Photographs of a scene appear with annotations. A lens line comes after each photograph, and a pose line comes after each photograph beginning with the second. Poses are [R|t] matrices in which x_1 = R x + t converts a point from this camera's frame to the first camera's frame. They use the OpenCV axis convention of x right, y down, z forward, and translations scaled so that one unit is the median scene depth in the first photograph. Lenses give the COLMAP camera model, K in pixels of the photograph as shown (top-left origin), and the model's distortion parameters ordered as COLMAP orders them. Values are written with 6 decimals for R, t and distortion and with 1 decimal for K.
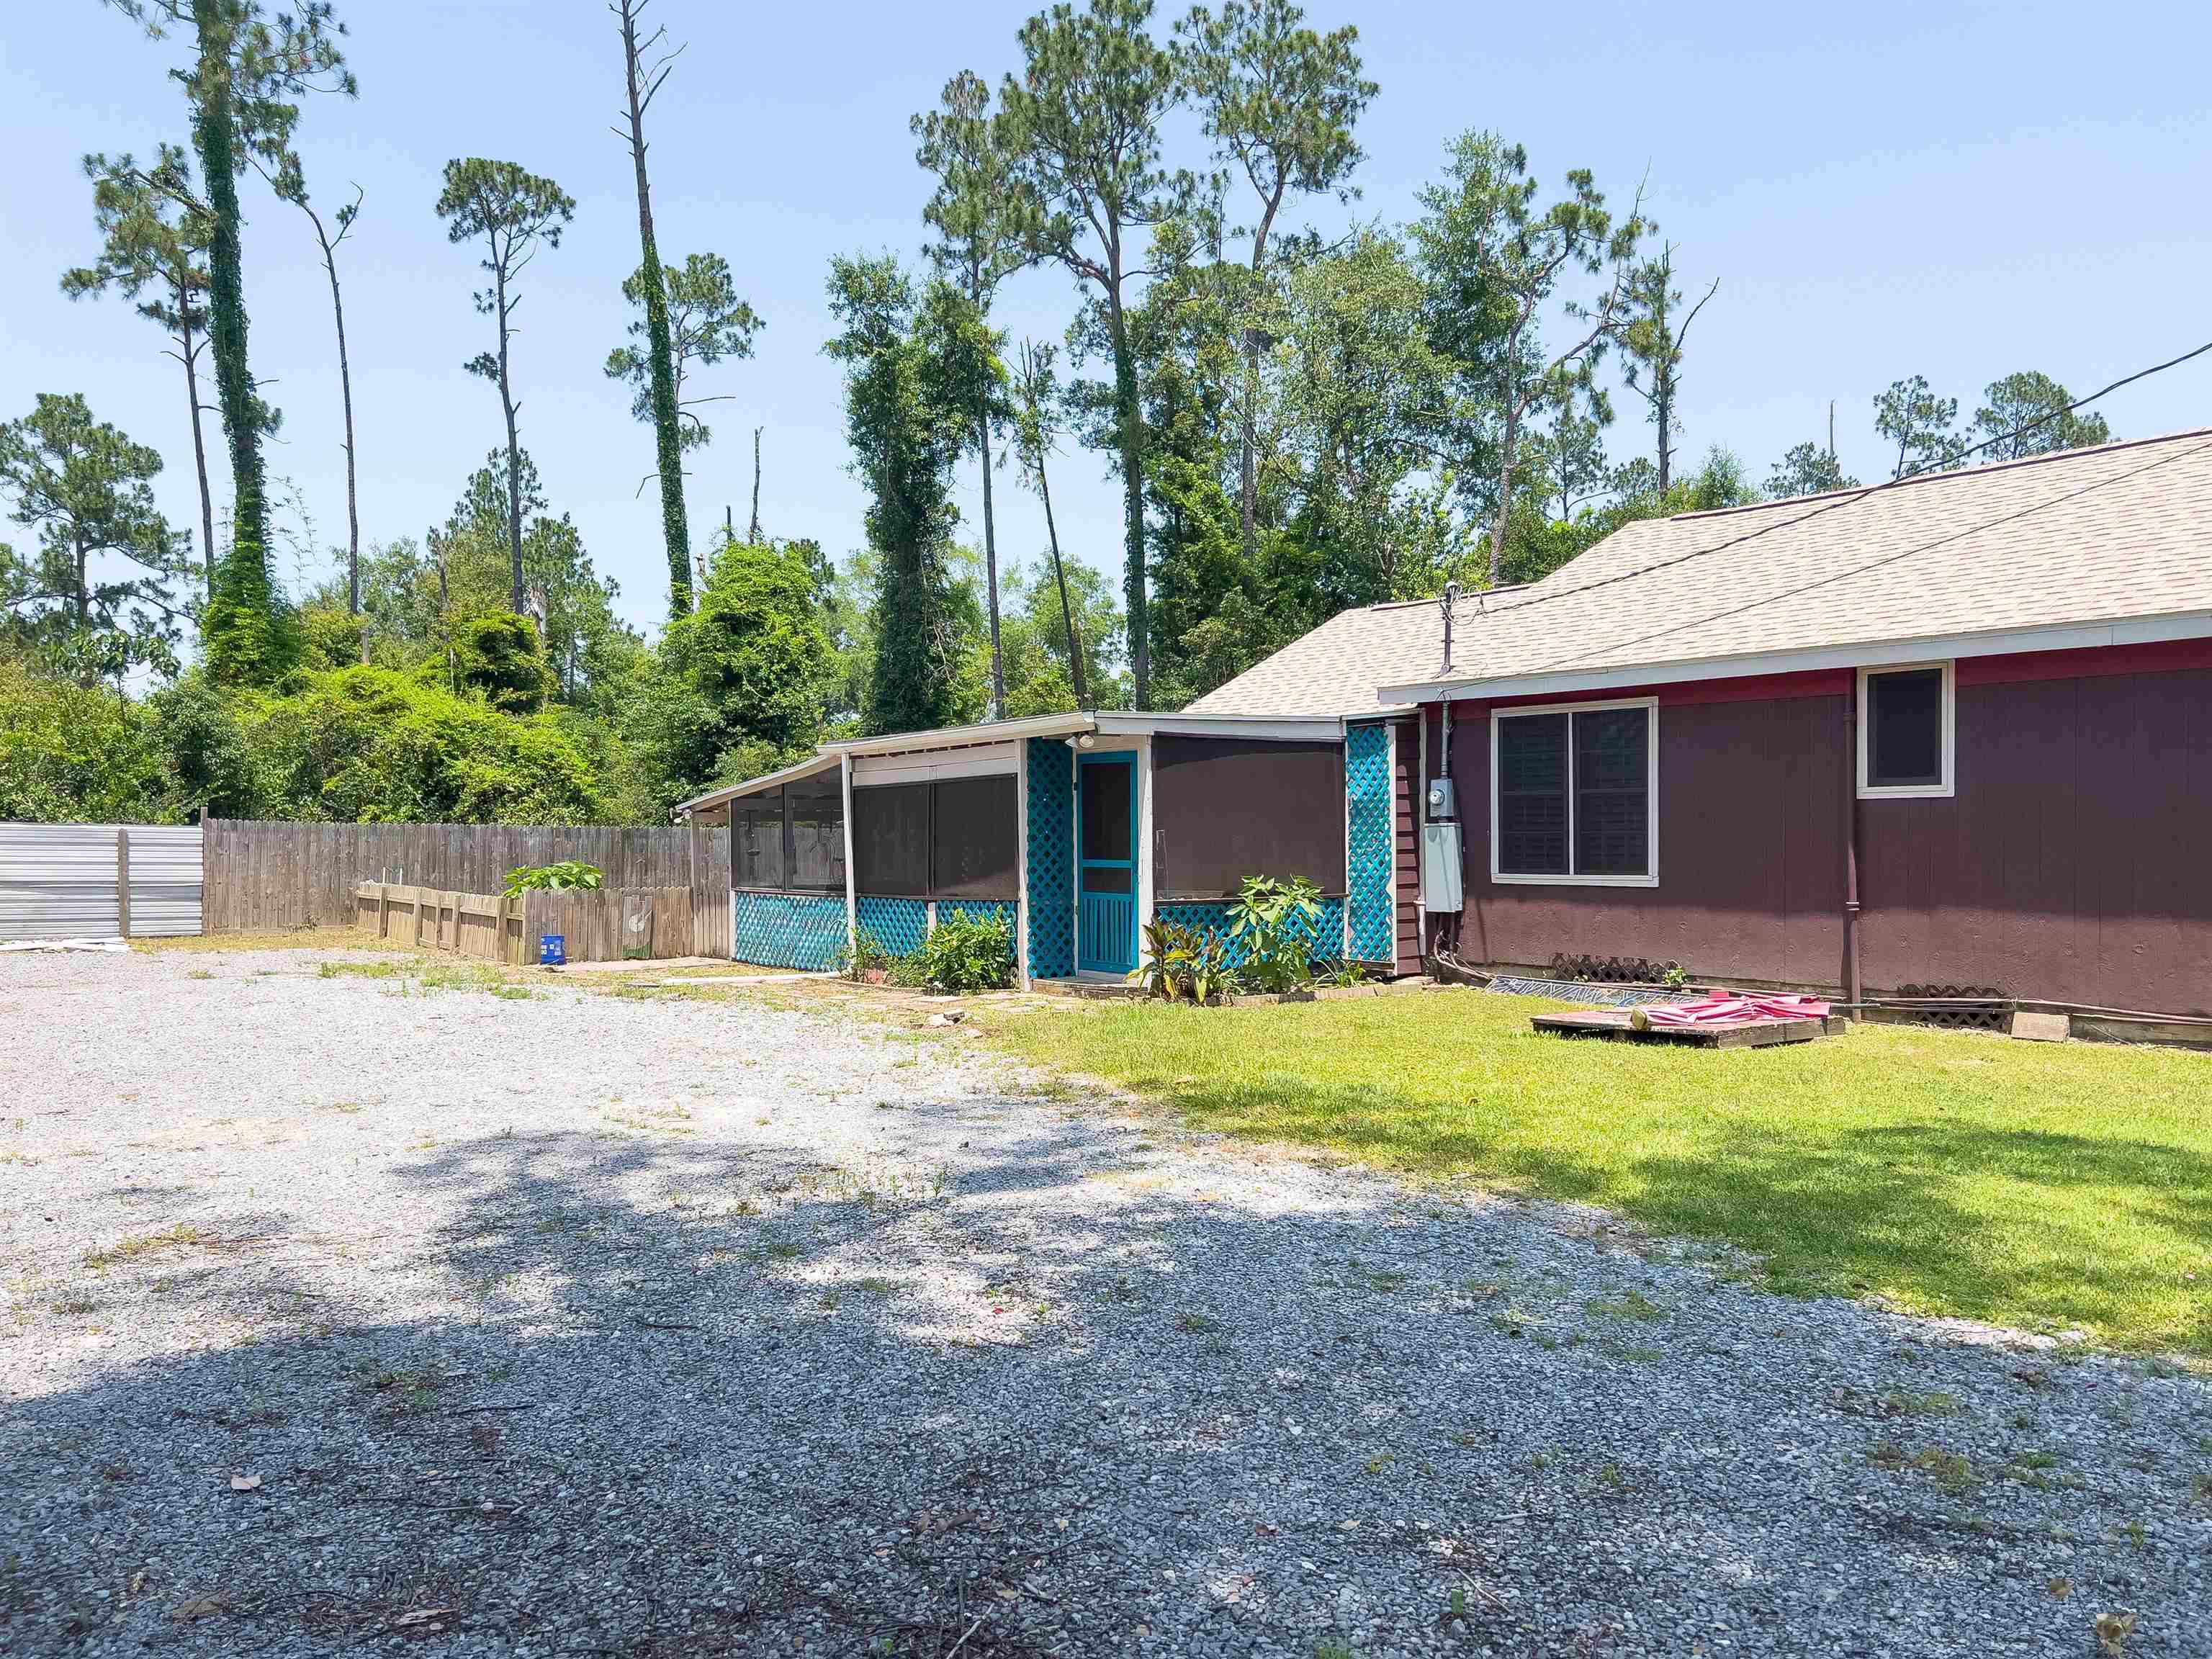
lens RADIAL K [[1702.0, 0, 1106.0], [0, 1702.0, 829.5], [0, 0, 1]] dist [-0.002687, 0.001015]
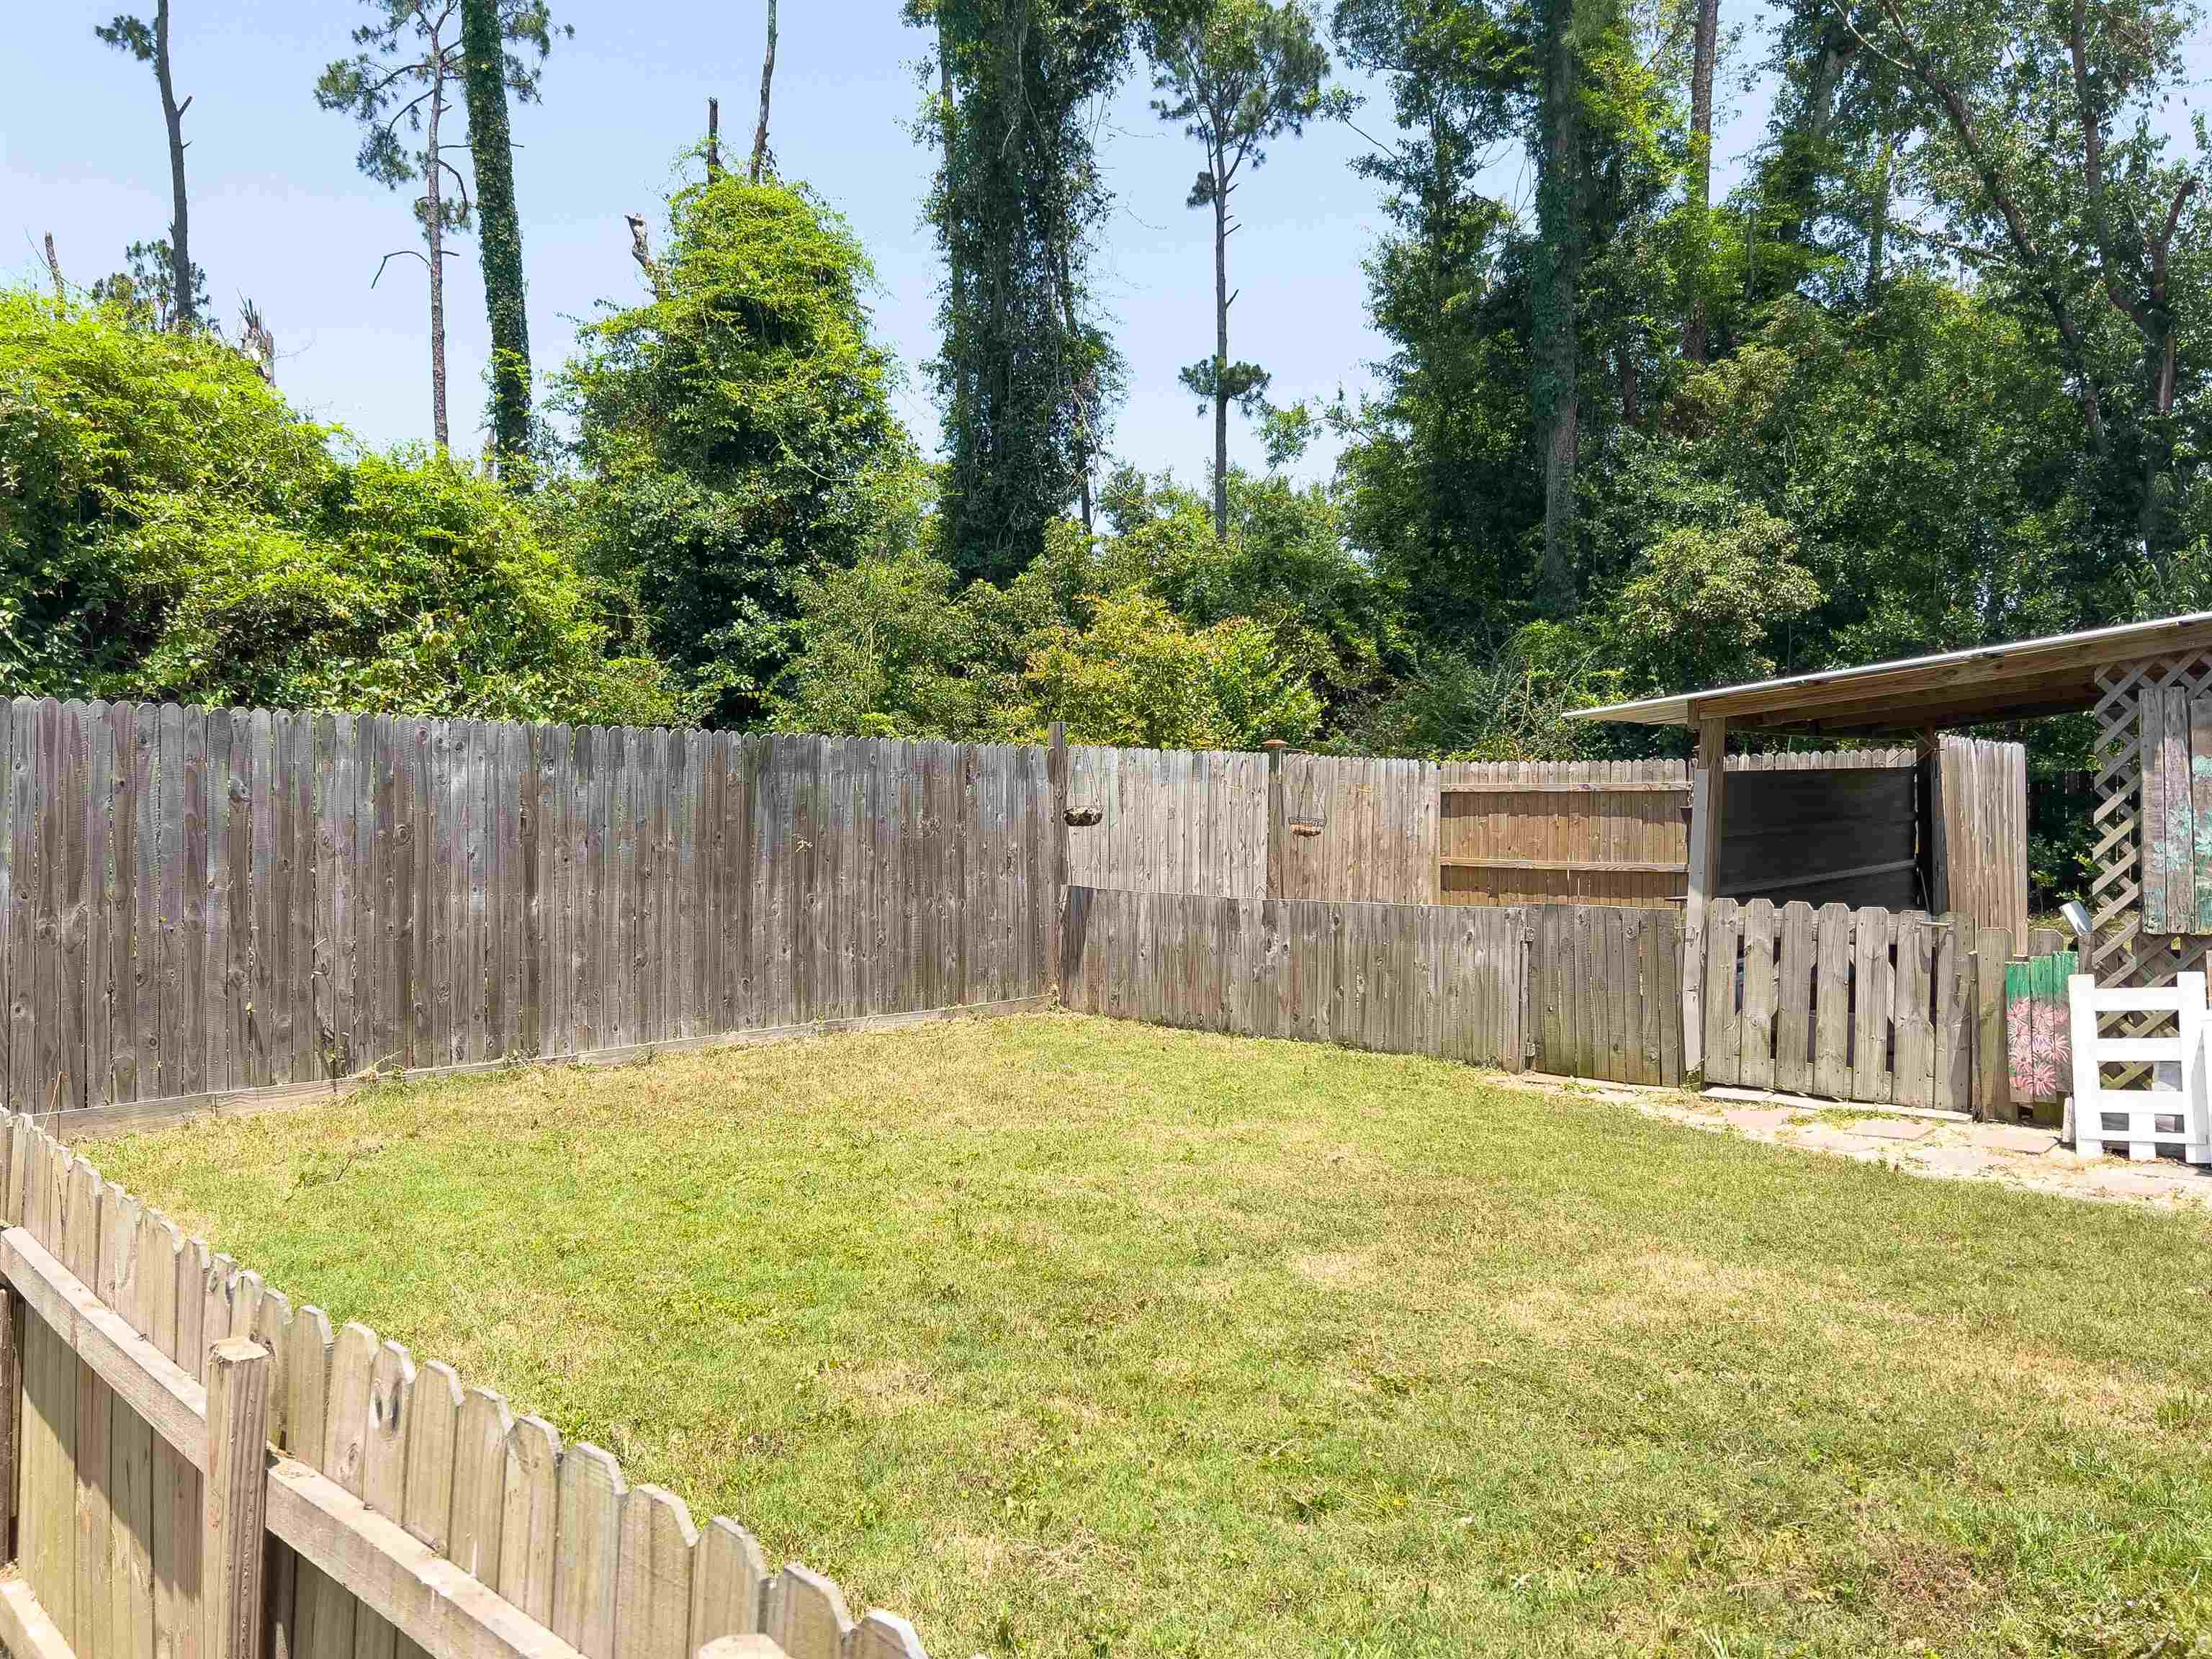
lens RADIAL K [[1702.0, 0, 1106.0], [0, 1702.0, 829.5], [0, 0, 1]] dist [-0.002687, 0.001015]
pose [[0.983093, -0.003175, 0.183082, -0.243013], [-0.000937, 0.999749, 0.022367, 0.007949], [-0.183107, -0.022160, 0.982843, 0.605499]]
